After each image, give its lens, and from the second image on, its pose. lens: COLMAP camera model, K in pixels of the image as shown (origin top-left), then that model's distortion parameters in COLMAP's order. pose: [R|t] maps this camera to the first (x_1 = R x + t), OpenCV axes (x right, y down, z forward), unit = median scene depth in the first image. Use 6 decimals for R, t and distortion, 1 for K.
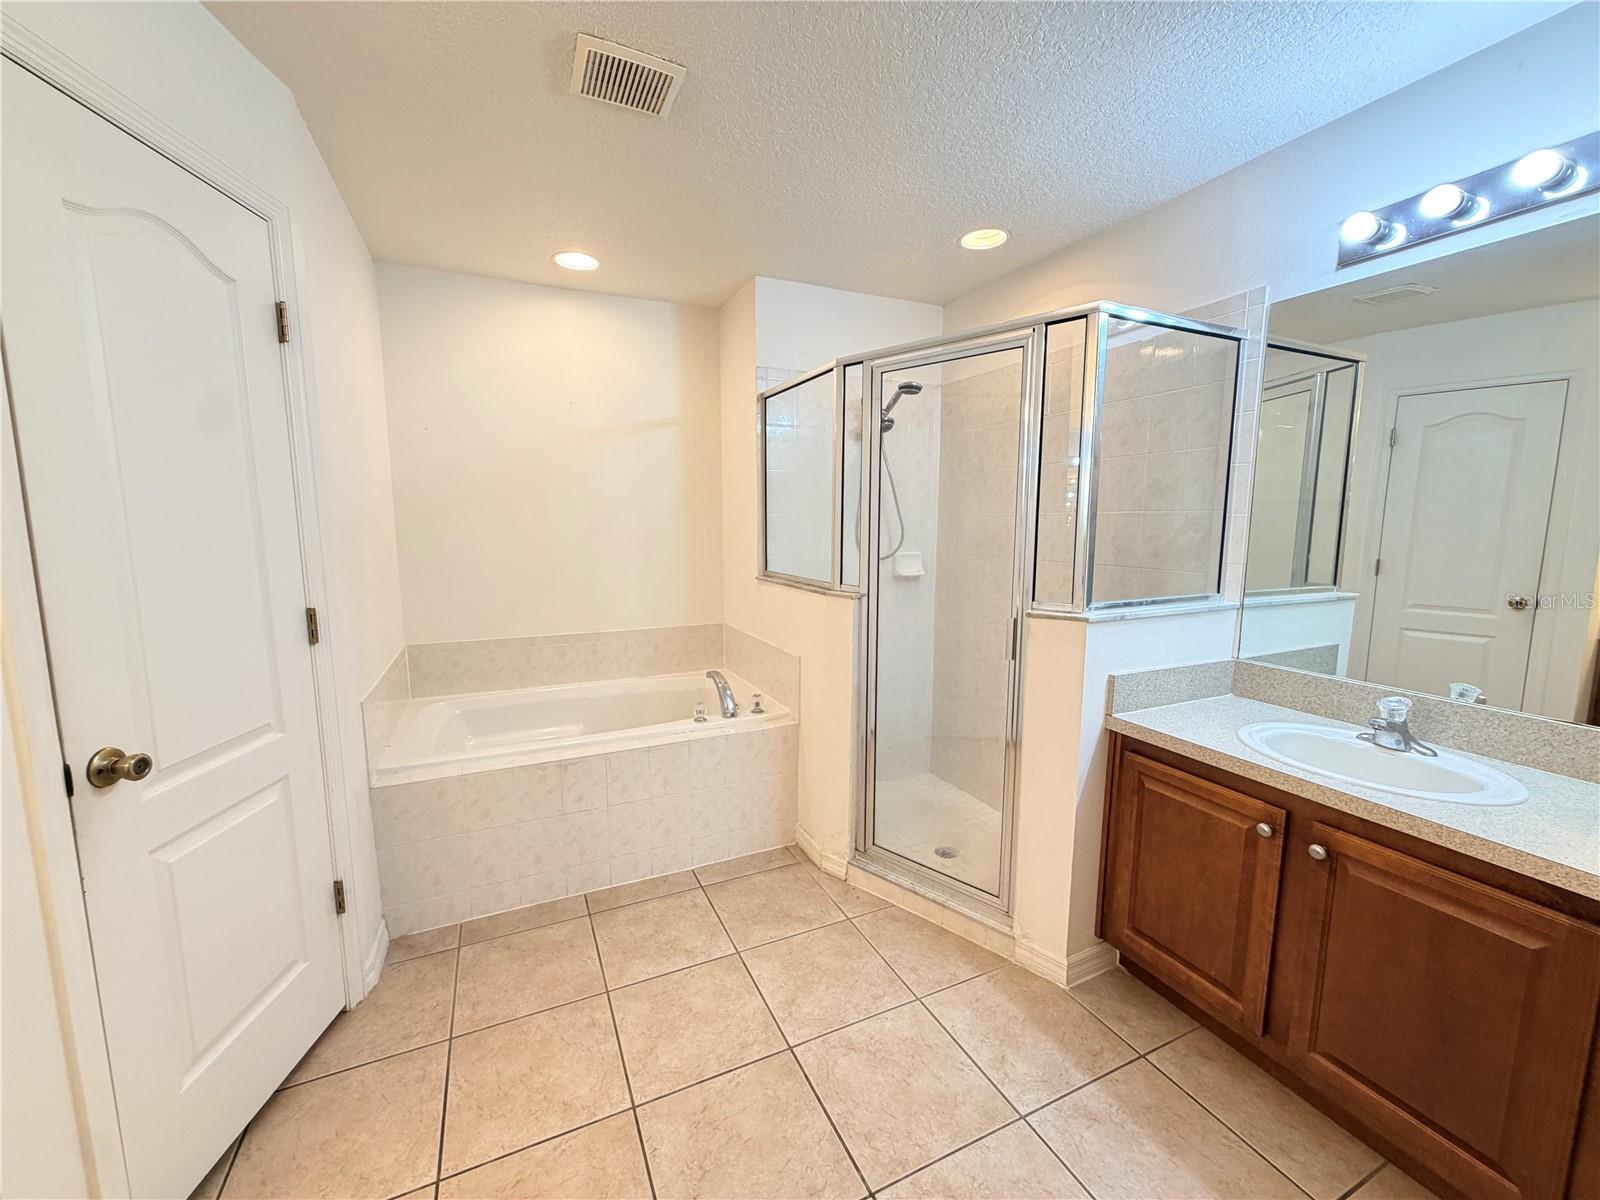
lens RADIAL K [[636.9, 0, 794.6], [0, 636.9, 599.3], [0, 0, 1]] dist [-0.000750, 0.000139]
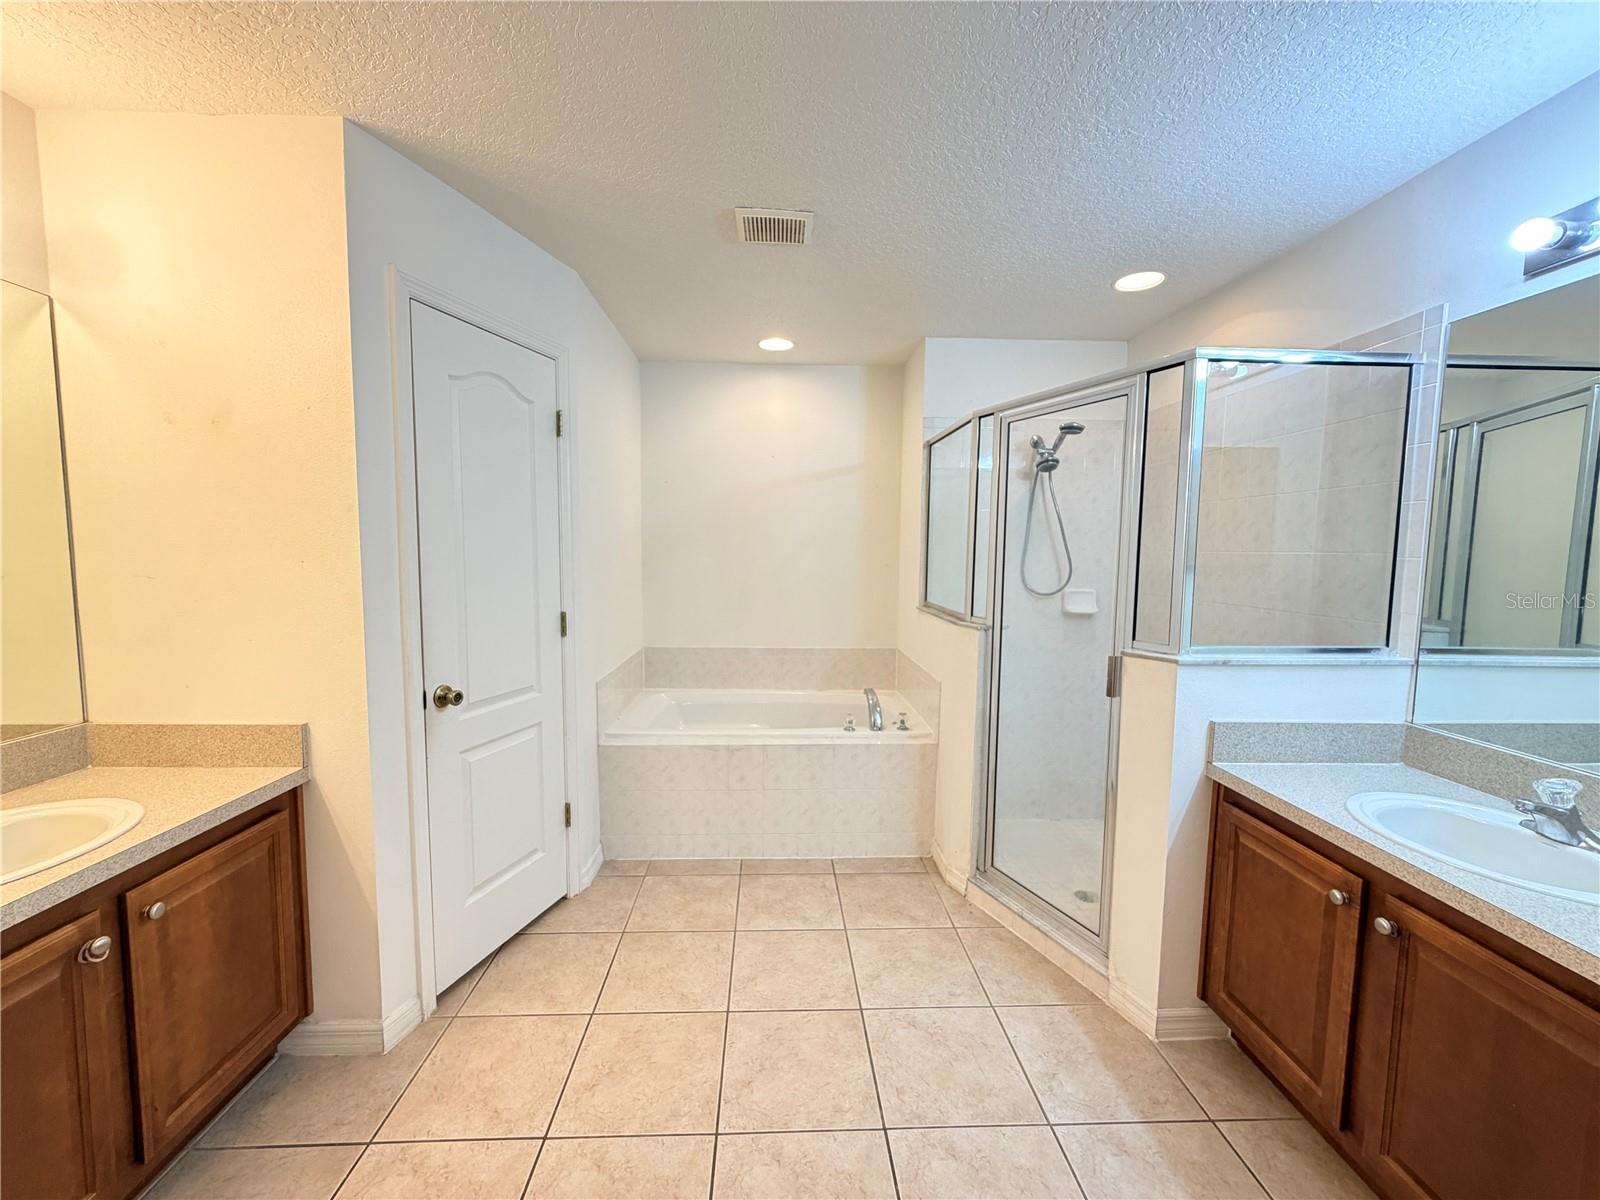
lens RADIAL K [[636.9, 0, 794.6], [0, 636.9, 599.3], [0, 0, 1]] dist [-0.000750, 0.000139]
pose [[0.923632, 0.041007, -0.381081, 0.259919], [-0.058804, 0.997650, -0.035170, 0.004637], [0.378743, 0.054893, 0.923872, -0.143589]]
